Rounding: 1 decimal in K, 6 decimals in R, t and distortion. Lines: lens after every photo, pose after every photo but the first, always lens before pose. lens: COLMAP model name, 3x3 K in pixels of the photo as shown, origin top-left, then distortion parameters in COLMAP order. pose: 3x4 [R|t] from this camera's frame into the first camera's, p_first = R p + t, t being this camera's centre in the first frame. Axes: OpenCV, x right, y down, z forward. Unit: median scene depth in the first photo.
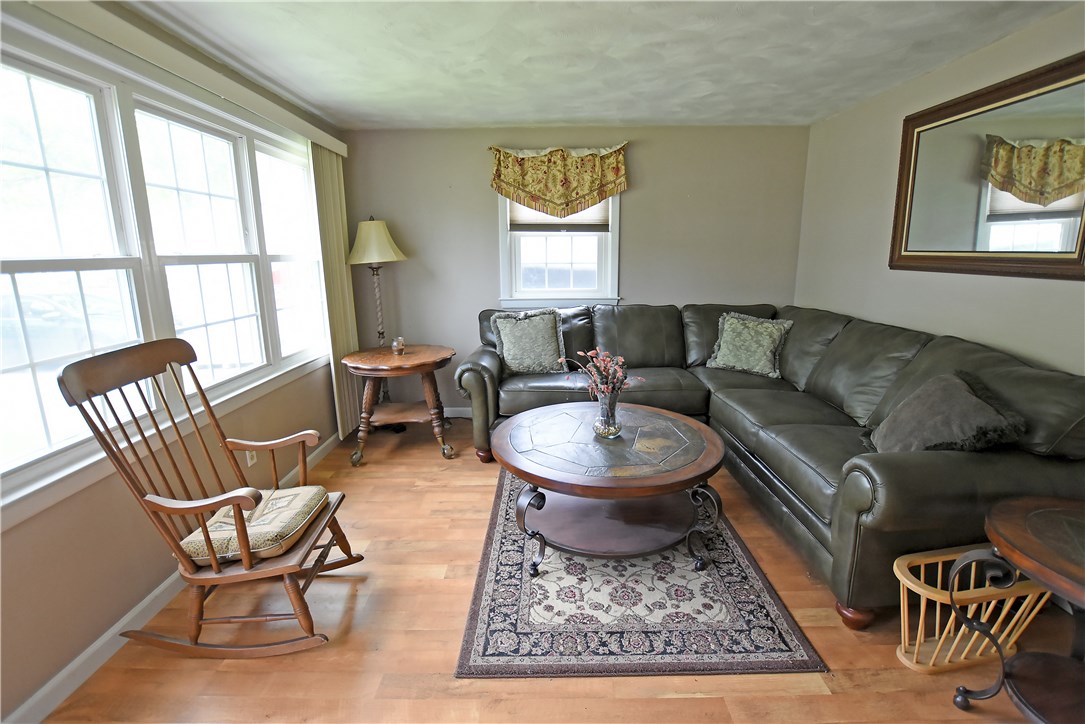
lens RADIAL K [[487.7, 0, 544.0], [0, 487.7, 366.2], [0, 0, 1]] dist [-0.026542, 0.000469]
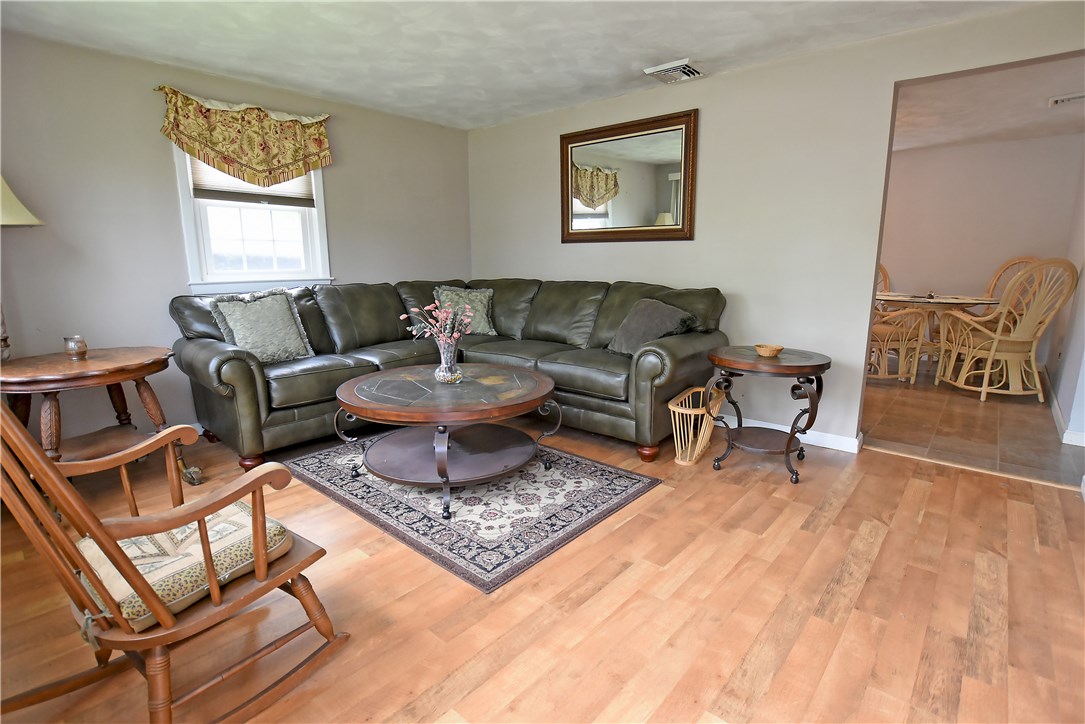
lens RADIAL K [[507.4, 0, 543.4], [0, 507.4, 363.3], [0, 0, 1]] dist [-0.030090, 0.001171]
pose [[0.671011, -0.145012, 0.727129, -0.403626], [0.164096, 0.985413, 0.045090, 0.060878], [-0.723061, 0.089063, 0.685019, 0.059469]]
